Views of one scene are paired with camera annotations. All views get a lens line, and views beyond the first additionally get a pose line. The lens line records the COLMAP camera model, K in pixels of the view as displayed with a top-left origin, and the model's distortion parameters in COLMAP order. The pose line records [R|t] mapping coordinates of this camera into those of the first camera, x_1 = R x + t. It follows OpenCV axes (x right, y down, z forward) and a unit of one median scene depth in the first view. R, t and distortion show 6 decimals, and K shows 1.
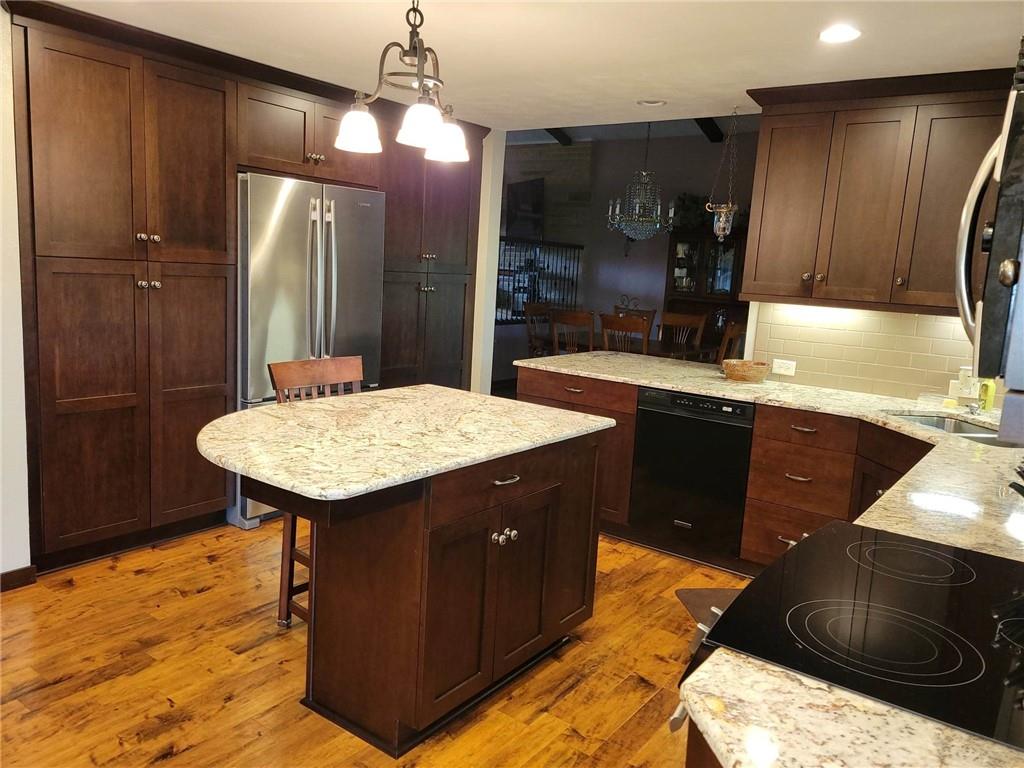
lens RADIAL K [[768.0, 0, 512.0], [0, 768.0, 384.0], [0, 0, 1]] dist [0.031111, -0.009328]
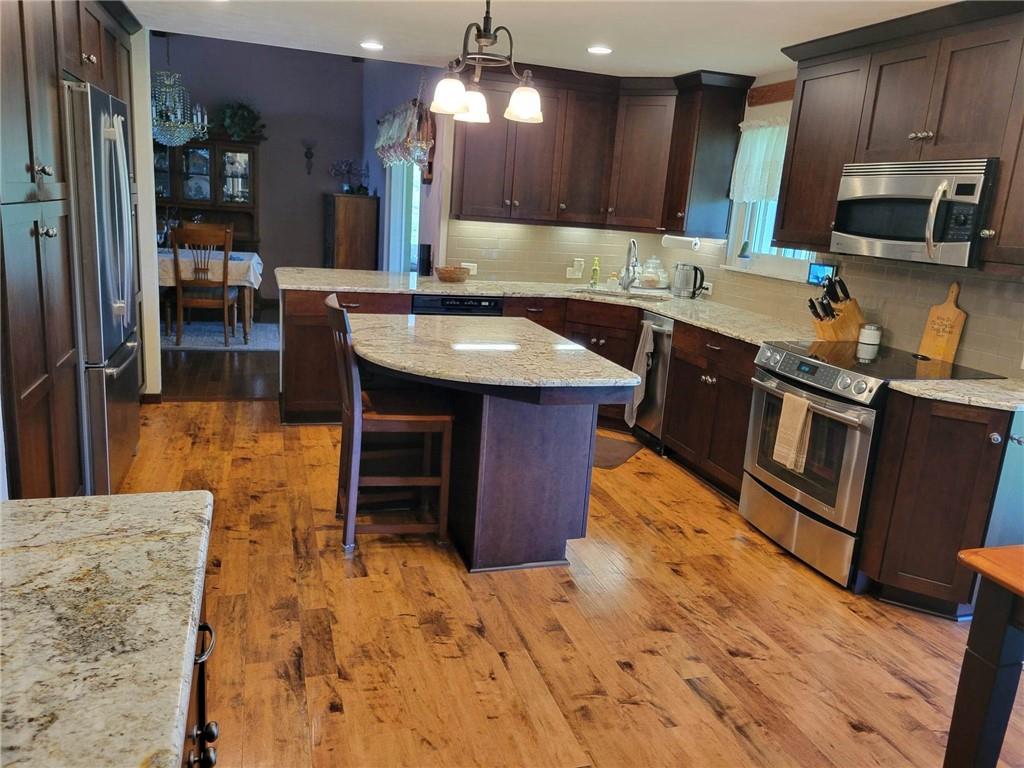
lens RADIAL K [[768.0, 0, 512.0], [0, 768.0, 384.0], [0, 0, 1]] dist [0.031111, -0.009328]
pose [[0.583696, -0.203109, 0.786159, -1.103976], [0.091632, 0.978501, 0.184768, -0.104652], [-0.806785, -0.035811, 0.589759, 0.218308]]
